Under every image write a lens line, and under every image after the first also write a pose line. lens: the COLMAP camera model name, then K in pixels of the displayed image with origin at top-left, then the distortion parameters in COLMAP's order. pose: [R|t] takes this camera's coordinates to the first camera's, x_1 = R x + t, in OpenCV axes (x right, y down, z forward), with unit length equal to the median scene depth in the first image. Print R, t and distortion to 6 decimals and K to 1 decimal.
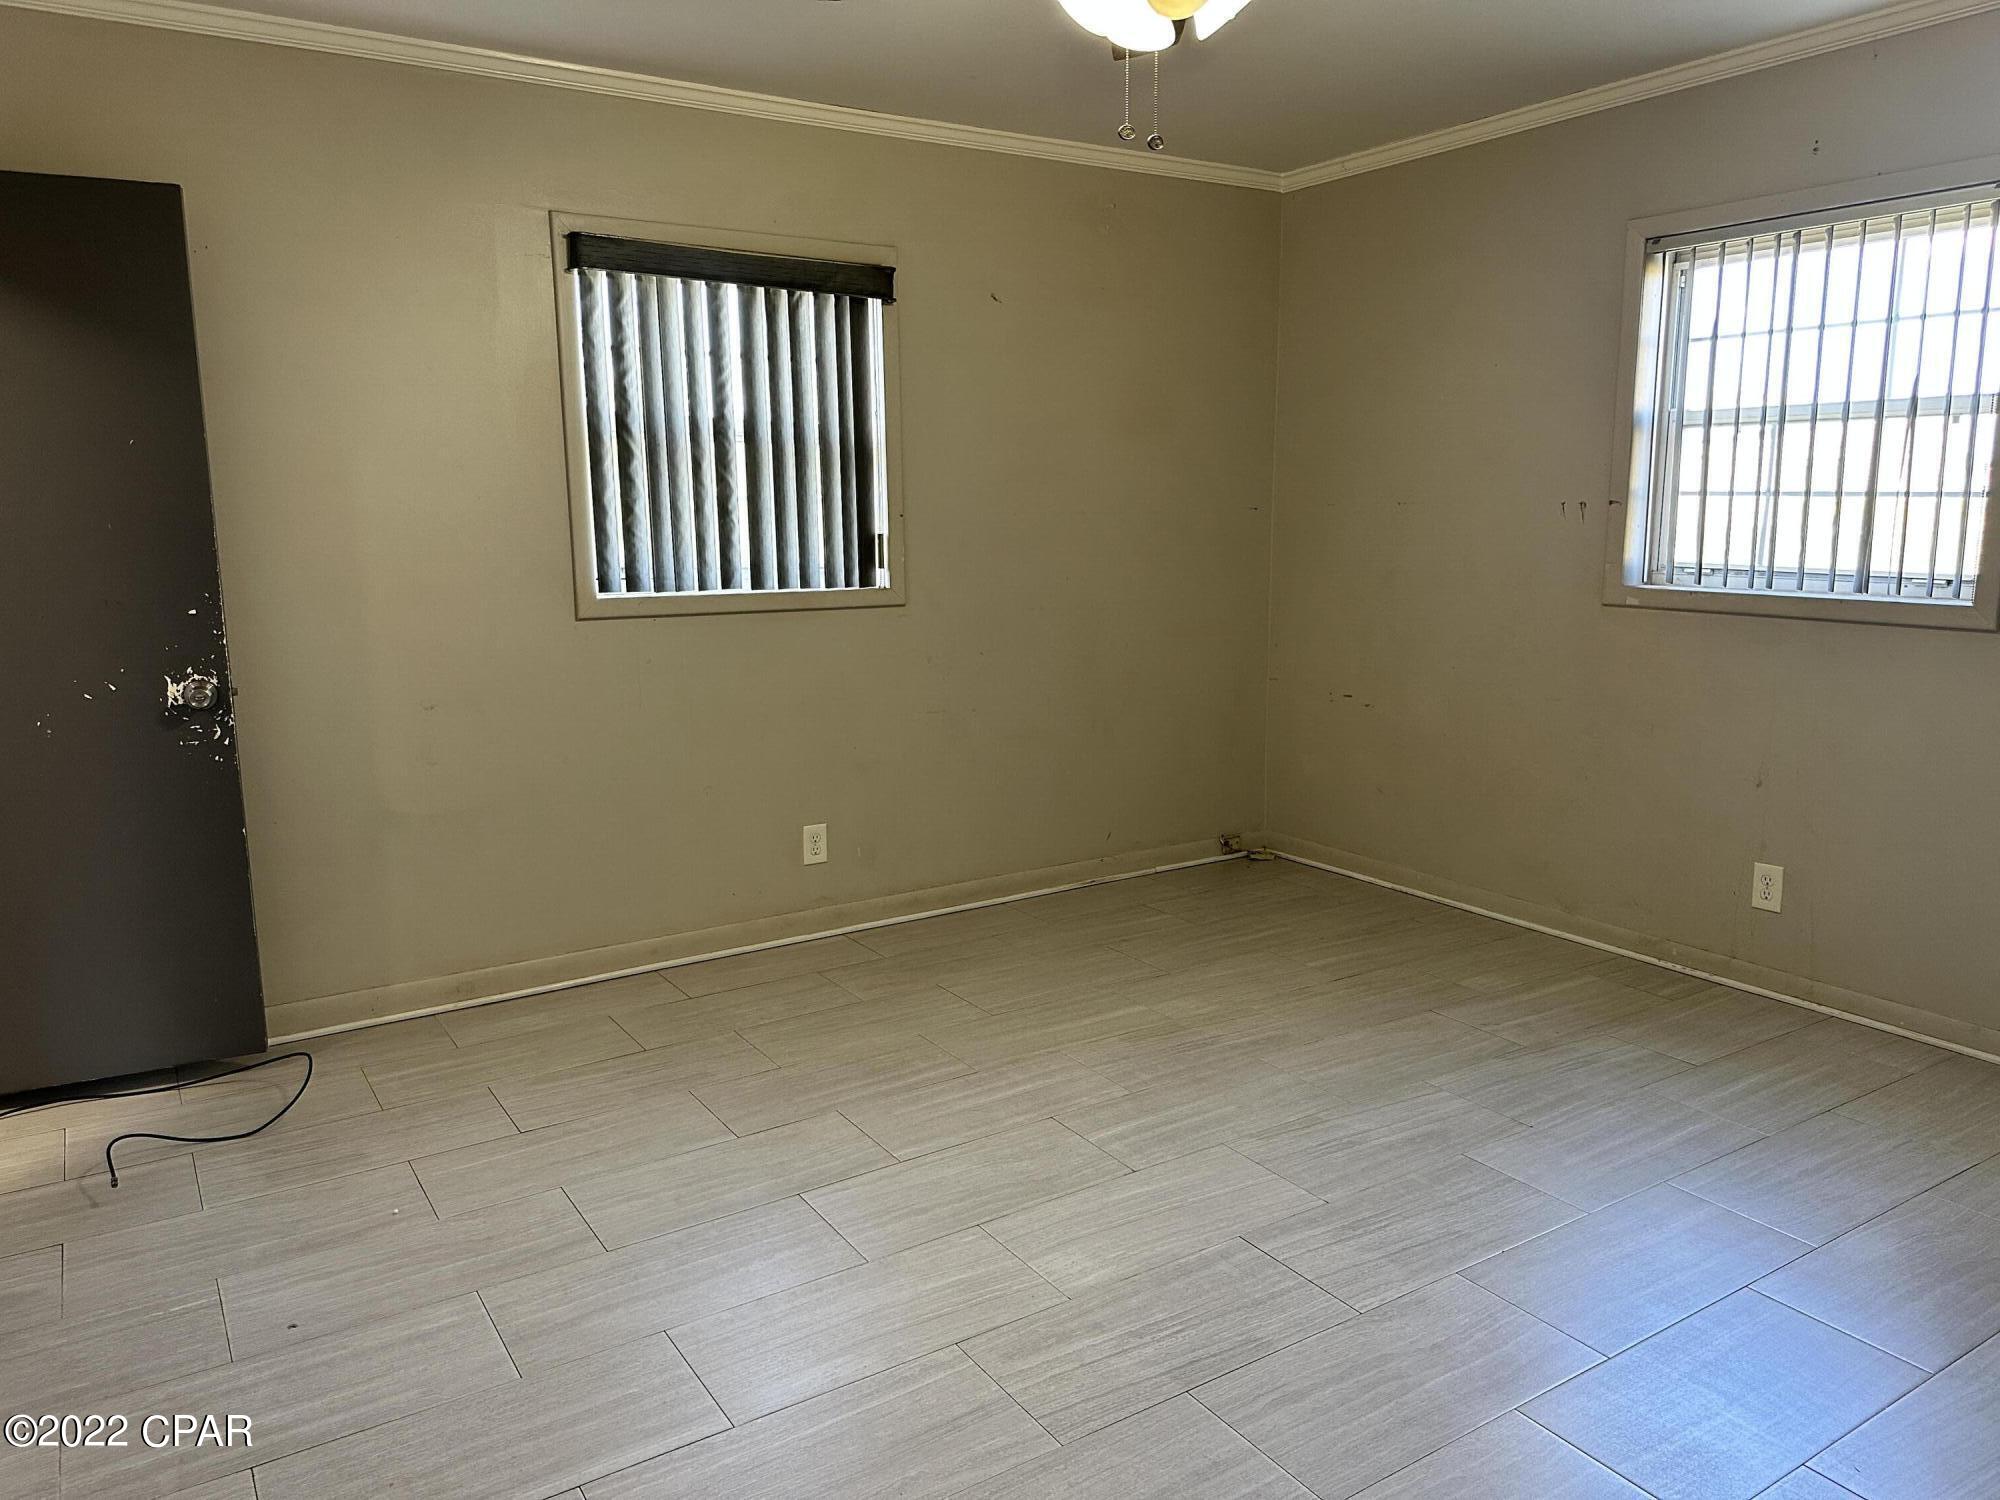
lens RADIAL K [[1424.3, 0, 993.9], [0, 1424.3, 756.1], [0, 0, 1]] dist [0.000151, -0.008994]
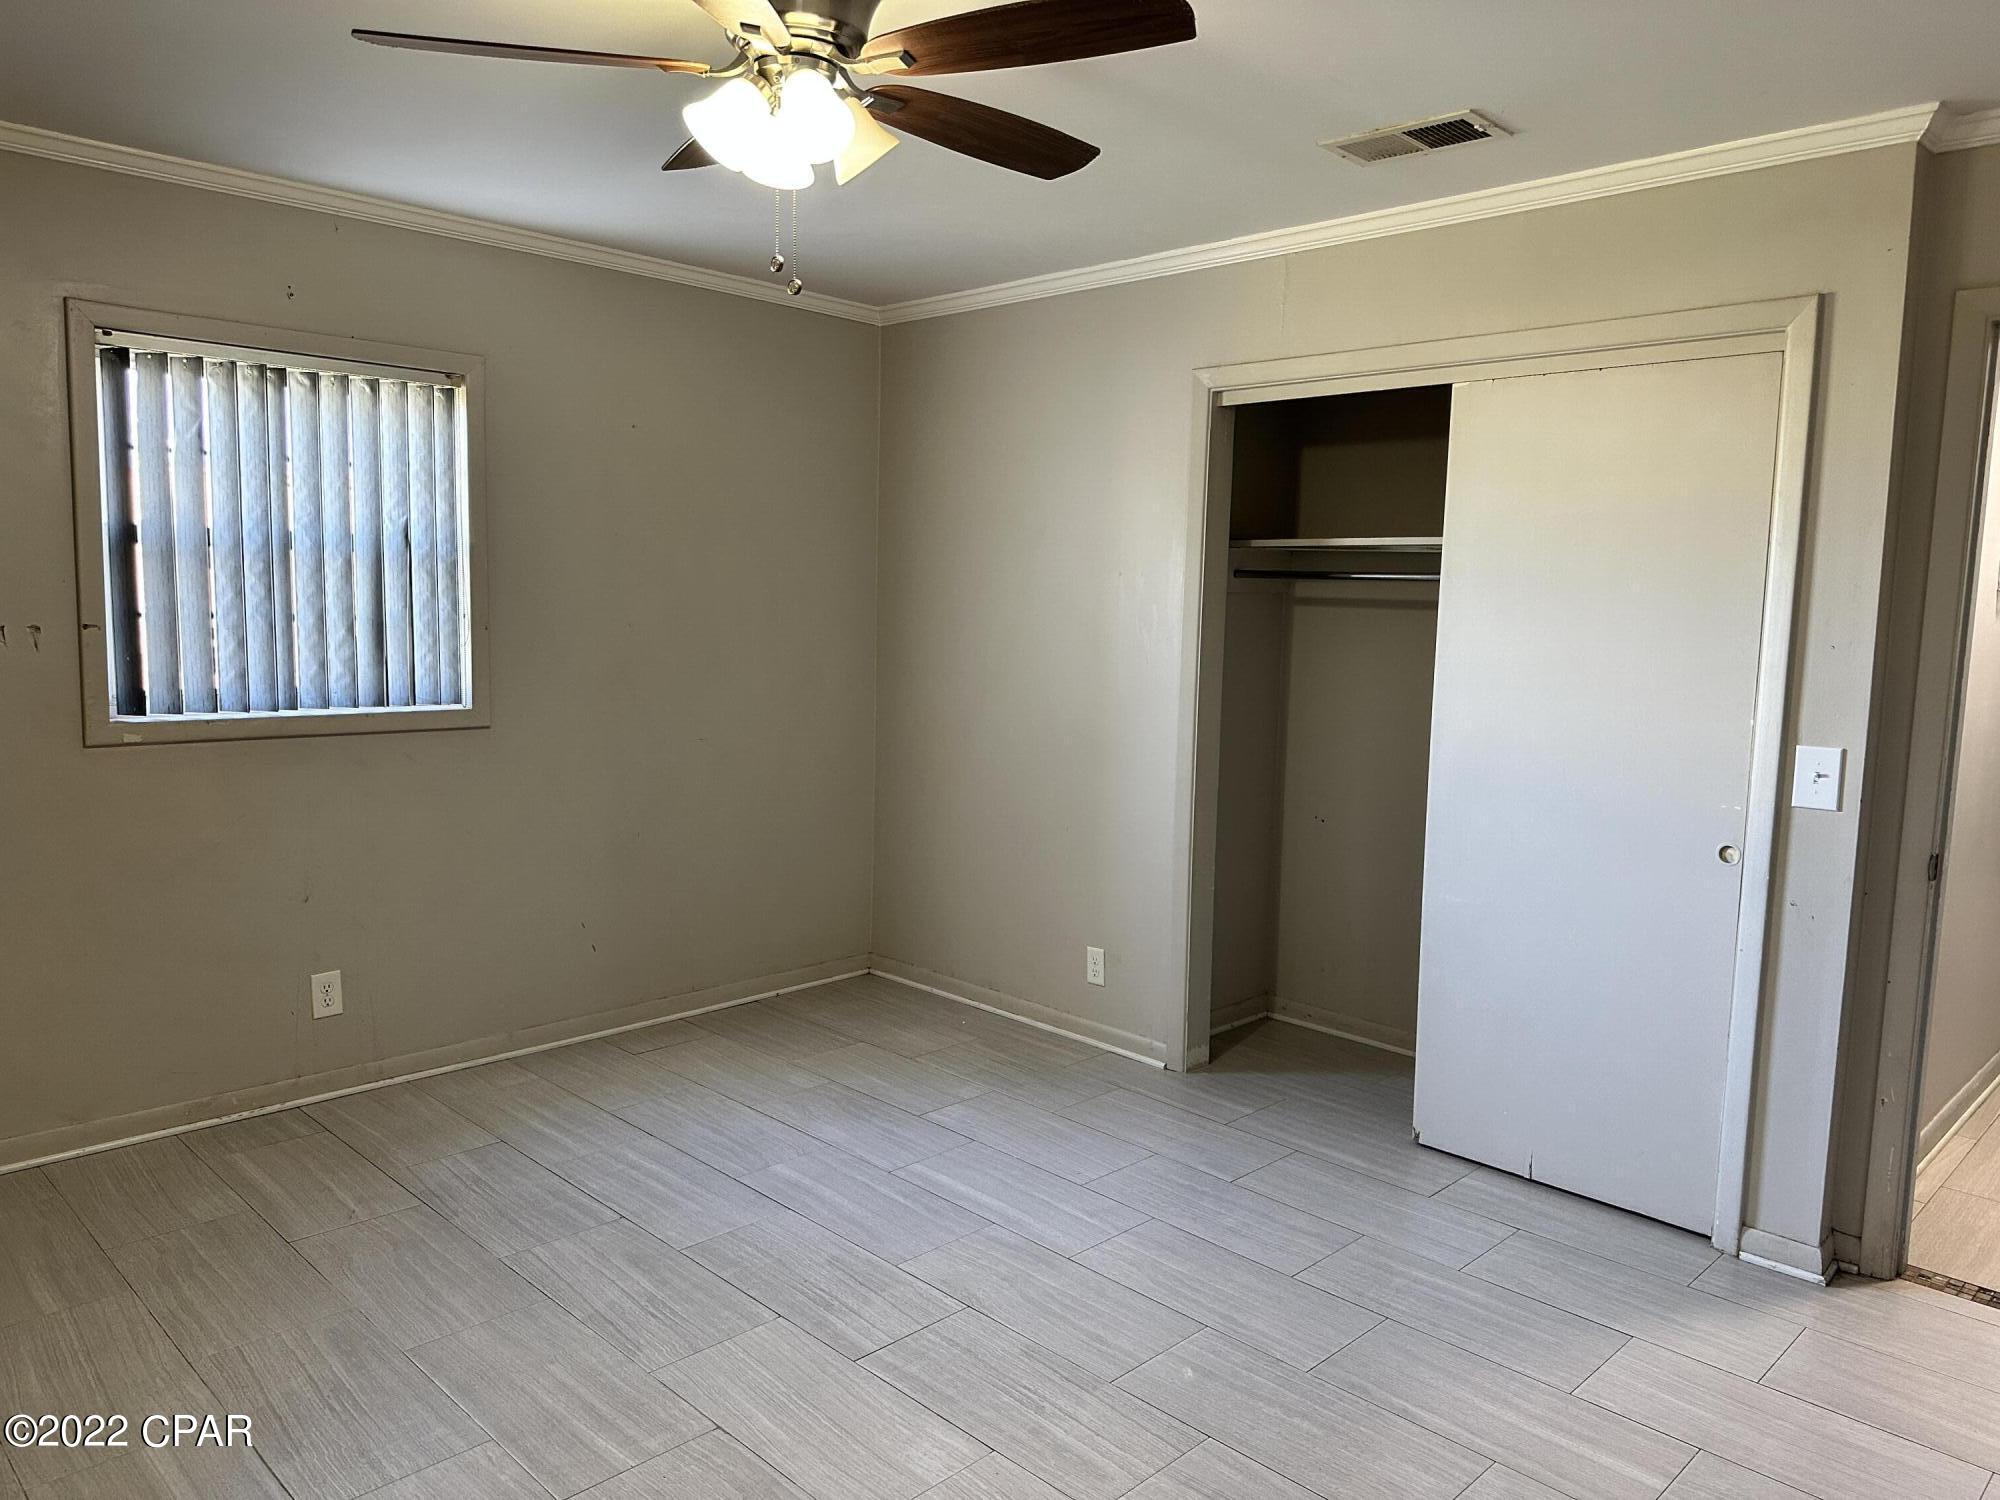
lens RADIAL K [[1424.3, 0, 996.5], [0, 1424.3, 769.2], [0, 0, 1]] dist [0.000151, -0.008994]
pose [[-0.244807, -0.114914, 0.962738, -0.647656], [0.142819, 0.977846, 0.153034, -0.183523], [-0.958996, 0.174961, -0.222971, 0.856807]]
